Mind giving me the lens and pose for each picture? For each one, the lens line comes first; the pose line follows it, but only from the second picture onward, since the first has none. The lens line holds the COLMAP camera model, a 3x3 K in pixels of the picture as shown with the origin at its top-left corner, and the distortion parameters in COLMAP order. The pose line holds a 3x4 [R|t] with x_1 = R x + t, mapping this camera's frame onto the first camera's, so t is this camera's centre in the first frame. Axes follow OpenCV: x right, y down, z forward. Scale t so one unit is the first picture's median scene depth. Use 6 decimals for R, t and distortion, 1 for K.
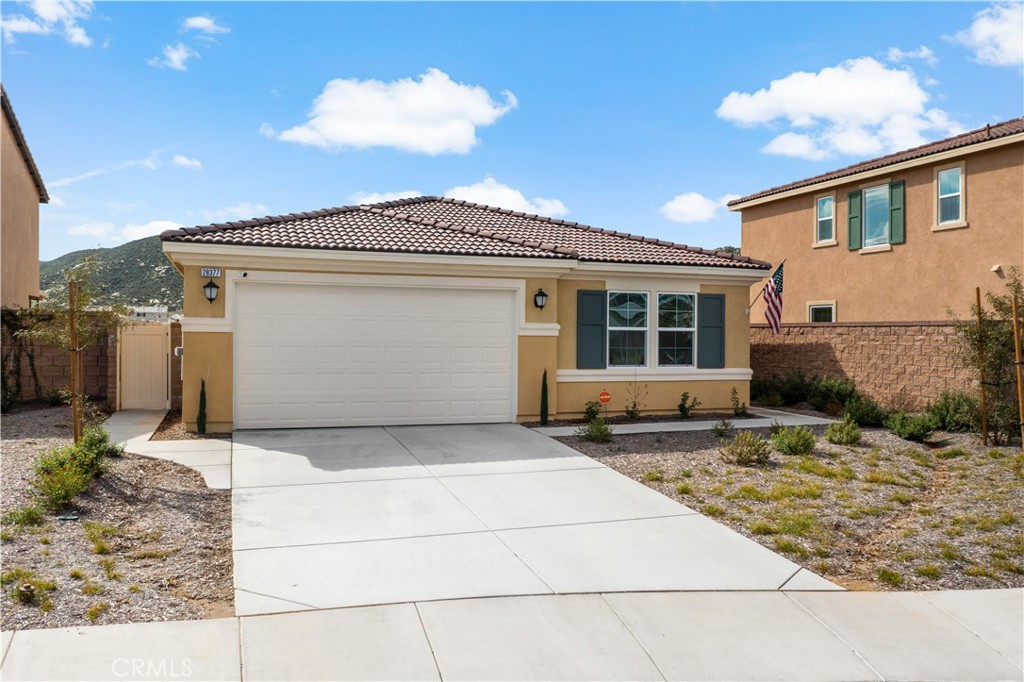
lens RADIAL K [[758.4, 0, 465.5], [0, 758.4, 329.0], [0, 0, 1]] dist [-0.009332, -0.009756]
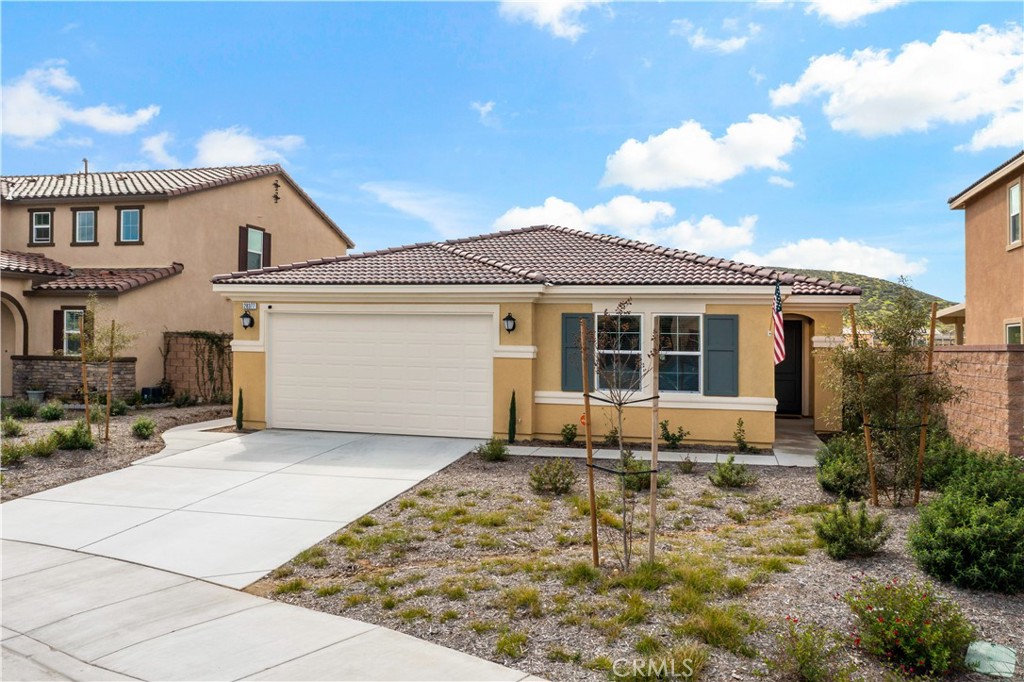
lens RADIAL K [[758.4, 0, 550.4], [0, 758.4, 338.8], [0, 0, 1]] dist [-0.009332, -0.009756]
pose [[0.859956, 0.000601, -0.510368, 0.630018], [-0.006559, 0.999930, -0.009873, -0.006967], [0.510326, 0.011838, 0.859899, 0.115506]]
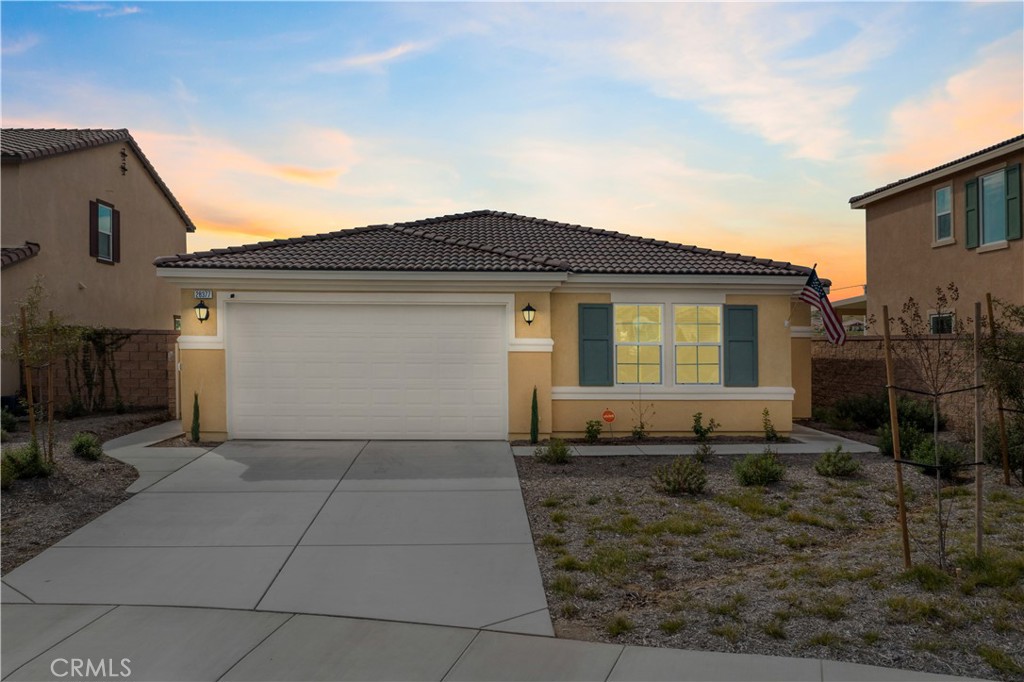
lens RADIAL K [[758.4, 0, 498.2], [0, 758.4, 361.3], [0, 0, 1]] dist [-0.009332, -0.009756]
pose [[0.964531, 0.001745, -0.263962, 0.292007], [0.005211, 0.999657, 0.025650, -0.003595], [0.263917, -0.026116, 0.964192, 0.048267]]
